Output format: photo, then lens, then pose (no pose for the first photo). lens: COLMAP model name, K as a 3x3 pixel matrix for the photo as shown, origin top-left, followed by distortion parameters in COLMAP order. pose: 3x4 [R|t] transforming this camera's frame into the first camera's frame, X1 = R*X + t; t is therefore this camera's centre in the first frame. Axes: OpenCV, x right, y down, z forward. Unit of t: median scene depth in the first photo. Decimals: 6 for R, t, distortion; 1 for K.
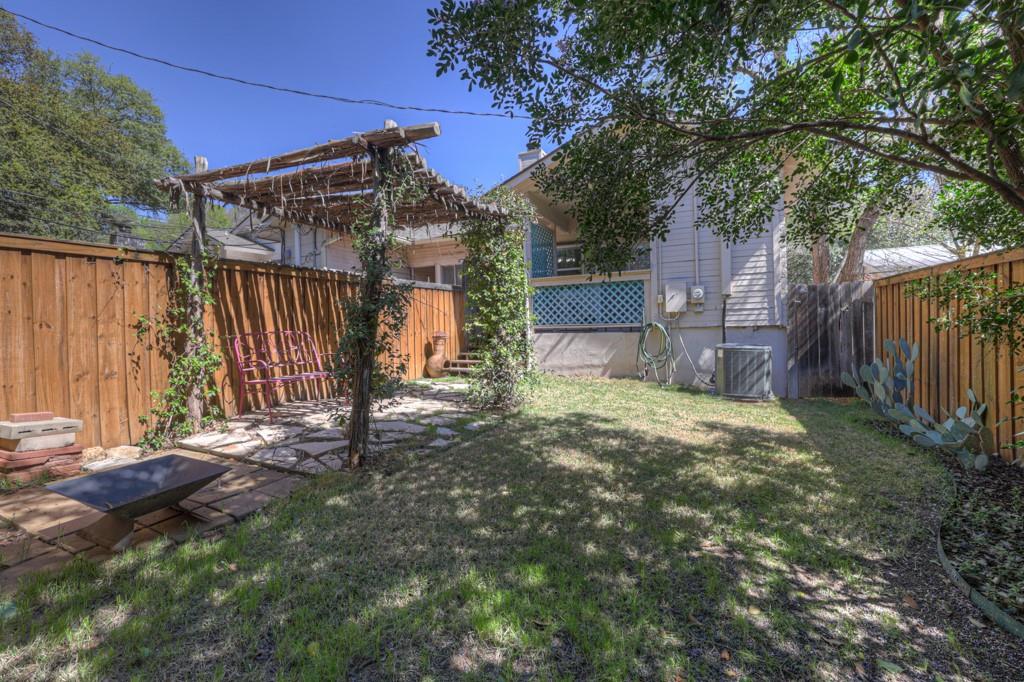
lens RADIAL K [[437.2, 0, 507.3], [0, 437.2, 335.7], [0, 0, 1]] dist [-0.026387, 0.006544]
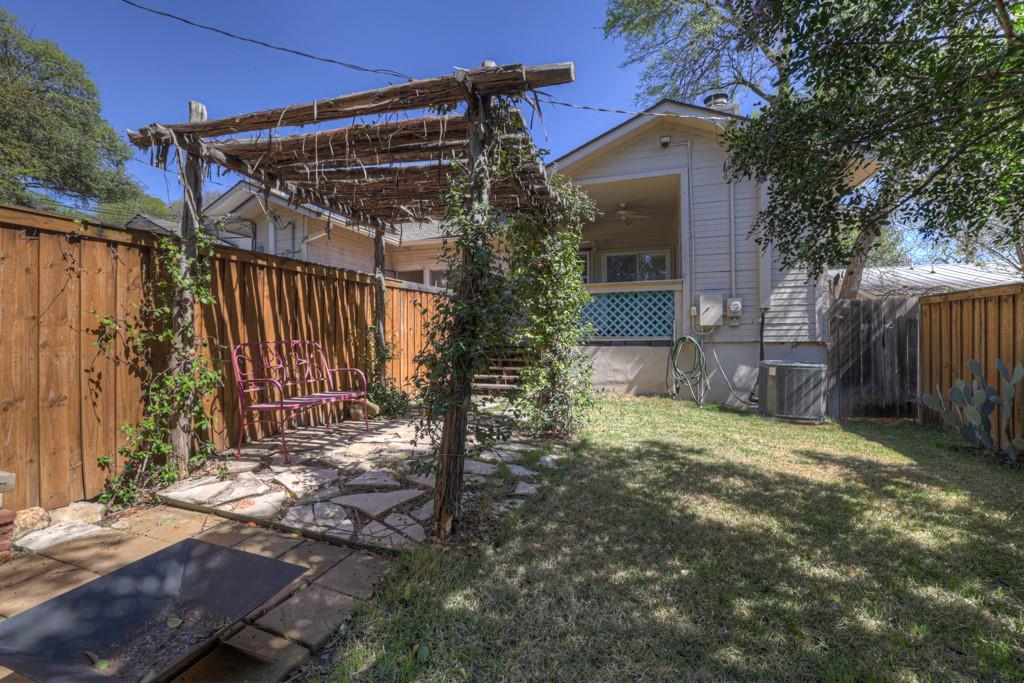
lens RADIAL K [[437.2, 0, 511.5], [0, 437.2, 340.6], [0, 0, 1]] dist [-0.026387, 0.006544]
pose [[0.993685, 0.015342, 0.111156, -0.252541], [-0.013879, 0.999807, -0.013922, -0.005984], [-0.111348, 0.012292, 0.993705, 0.212529]]
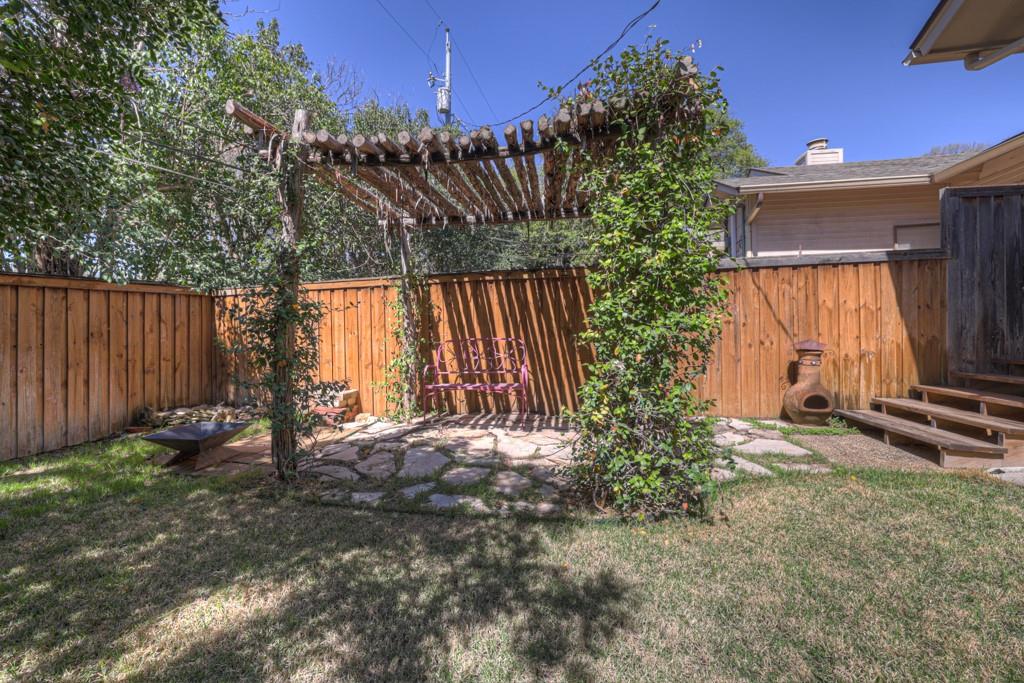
lens RADIAL K [[437.2, 0, 488.8], [0, 437.2, 334.3], [0, 0, 1]] dist [-0.026387, 0.006544]
pose [[0.206023, 0.012952, -0.978461, 0.560862], [-0.011014, 0.999880, 0.010916, -0.036166], [0.978485, 0.008528, 0.206141, 0.977746]]
